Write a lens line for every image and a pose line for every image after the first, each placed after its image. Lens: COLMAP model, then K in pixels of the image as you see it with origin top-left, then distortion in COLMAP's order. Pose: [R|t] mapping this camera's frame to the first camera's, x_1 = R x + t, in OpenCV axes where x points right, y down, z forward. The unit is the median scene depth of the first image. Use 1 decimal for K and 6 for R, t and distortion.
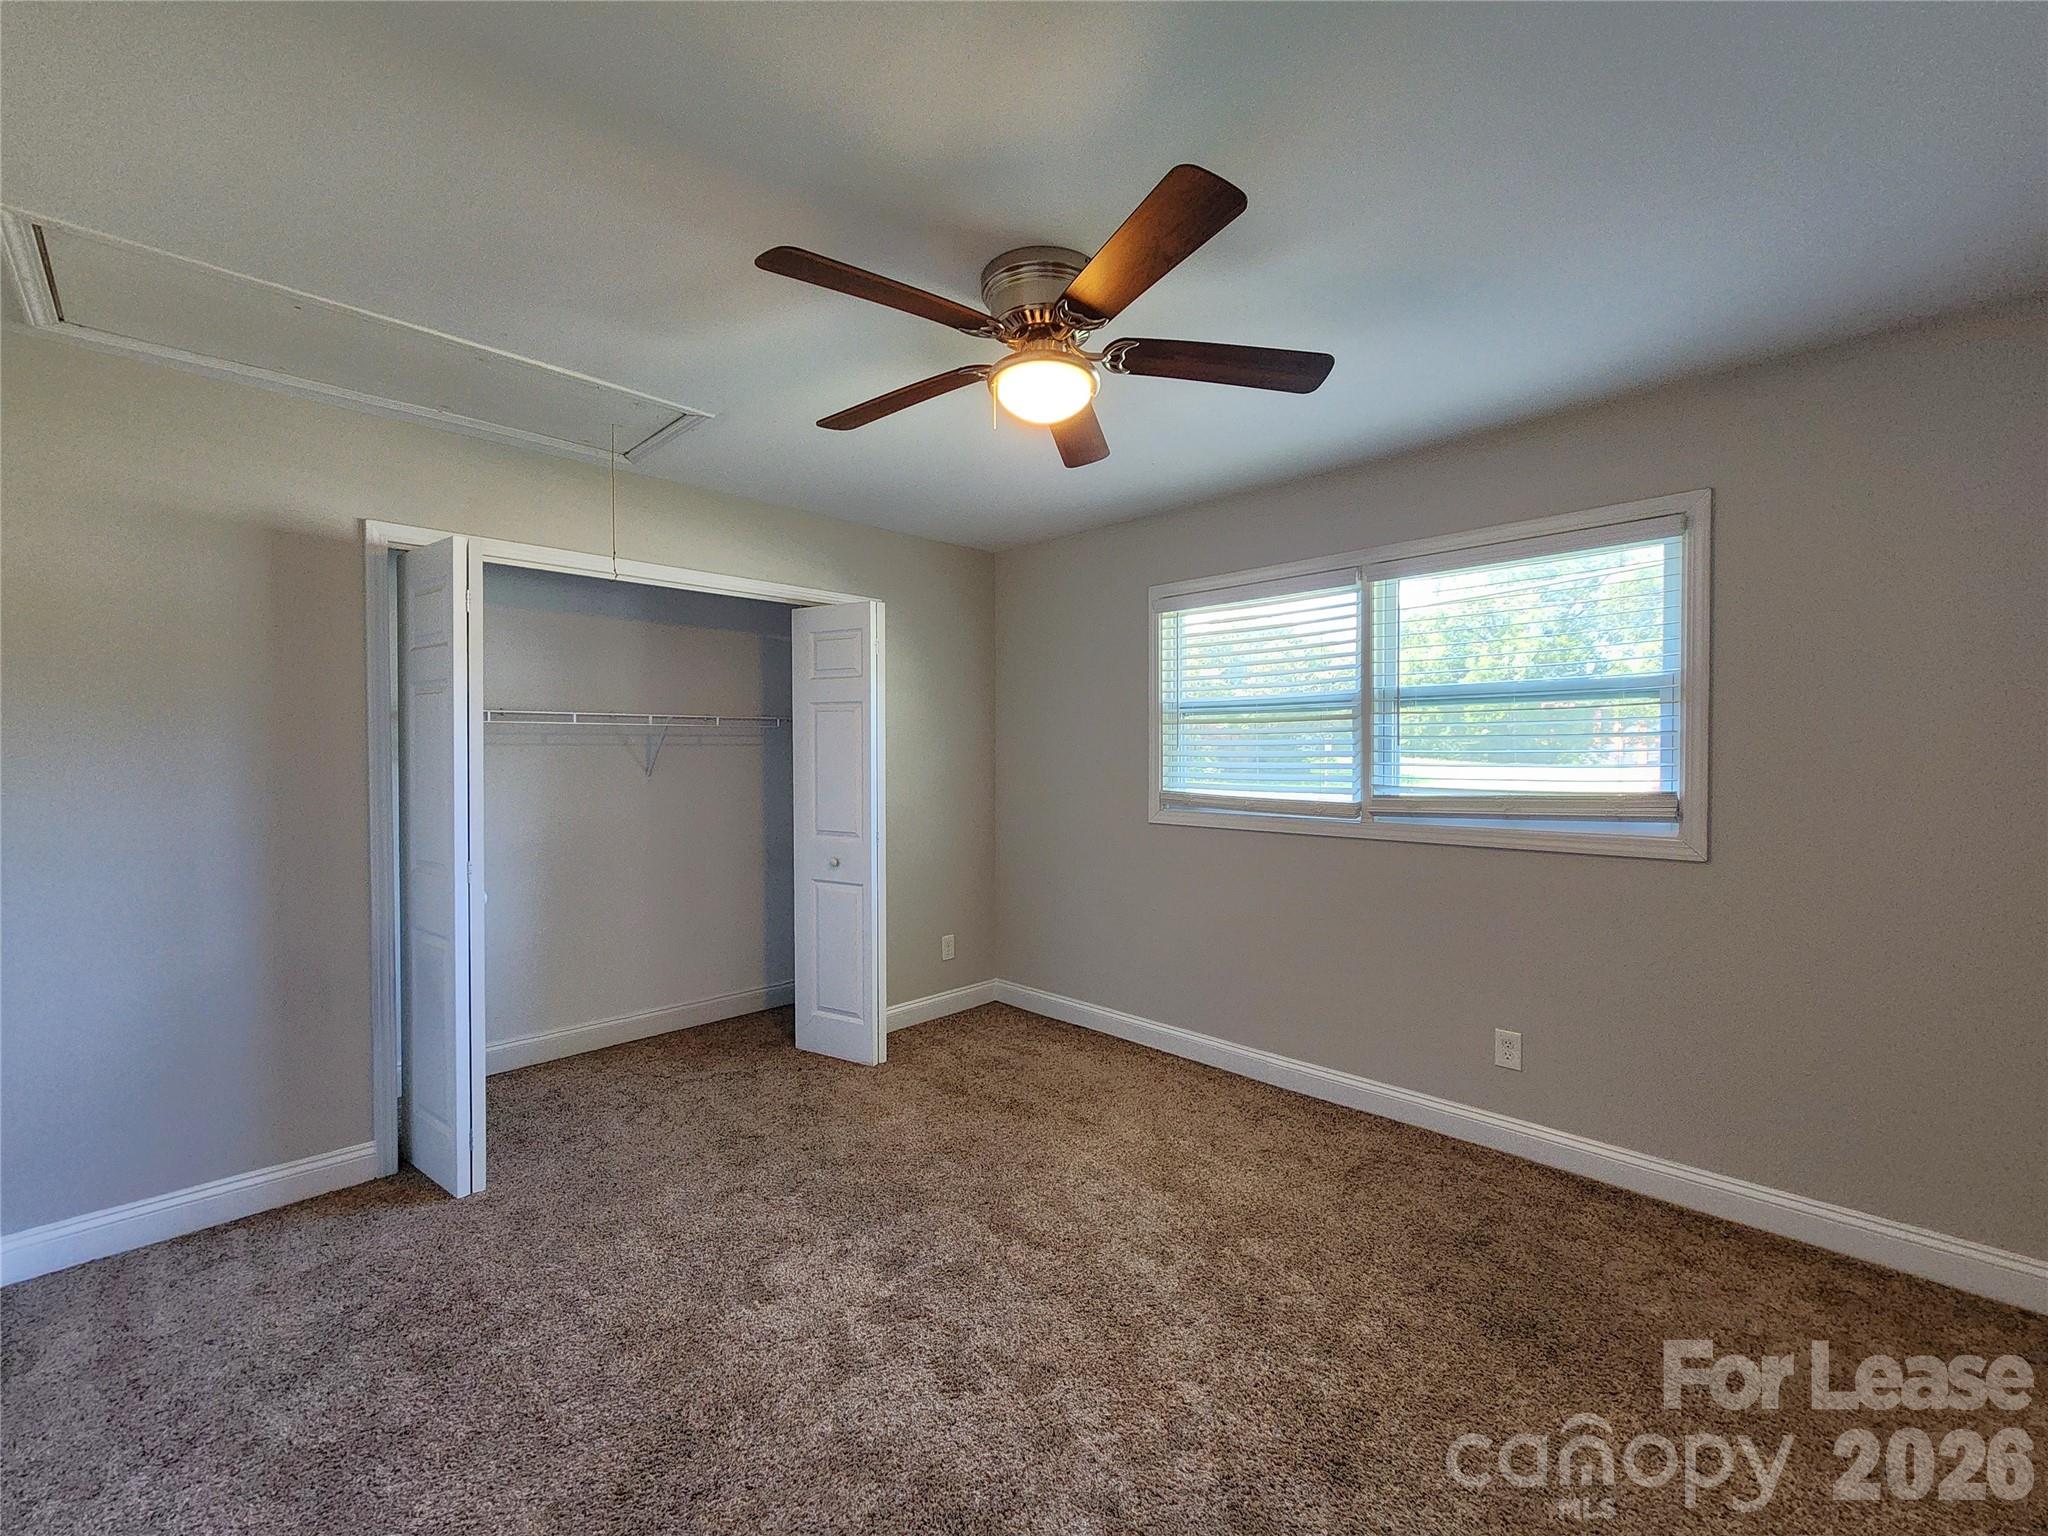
lens RADIAL K [[849.3, 0, 1026.9], [0, 849.3, 764.1], [0, 0, 1]] dist [0.000082, -0.000053]
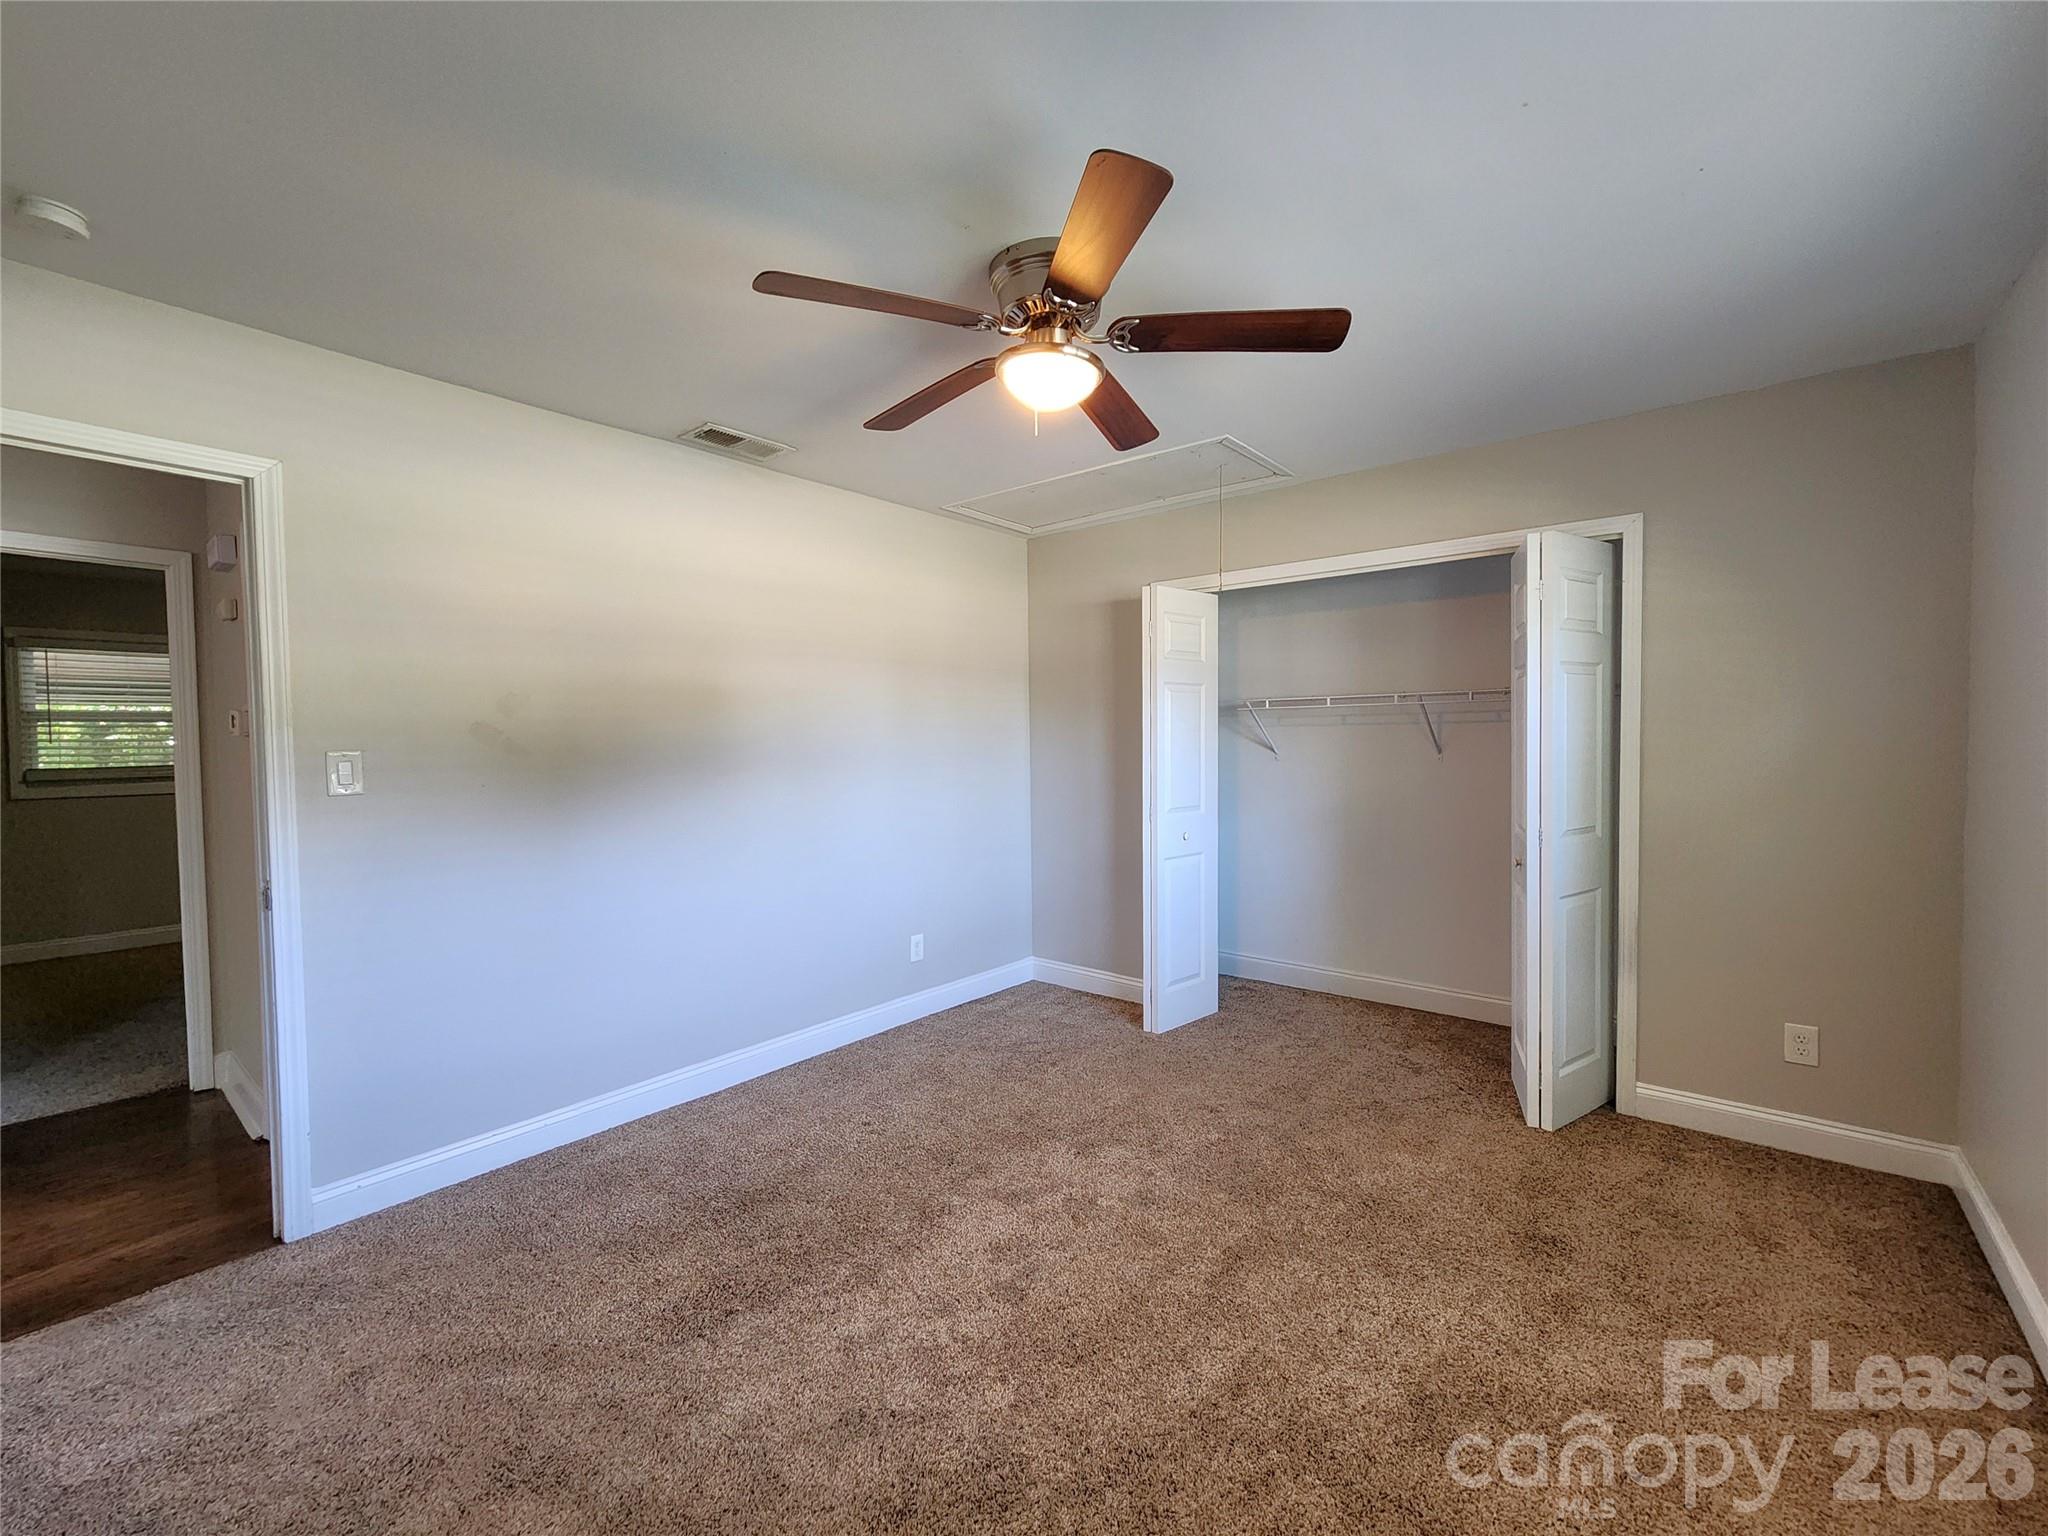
lens RADIAL K [[849.3, 0, 1026.9], [0, 849.3, 764.1], [0, 0, 1]] dist [0.000082, -0.000053]
pose [[0.086107, 0.030363, -0.995823, 0.685813], [-0.008245, 0.999523, 0.029763, -0.000209], [0.996252, 0.005647, 0.086317, 0.575780]]
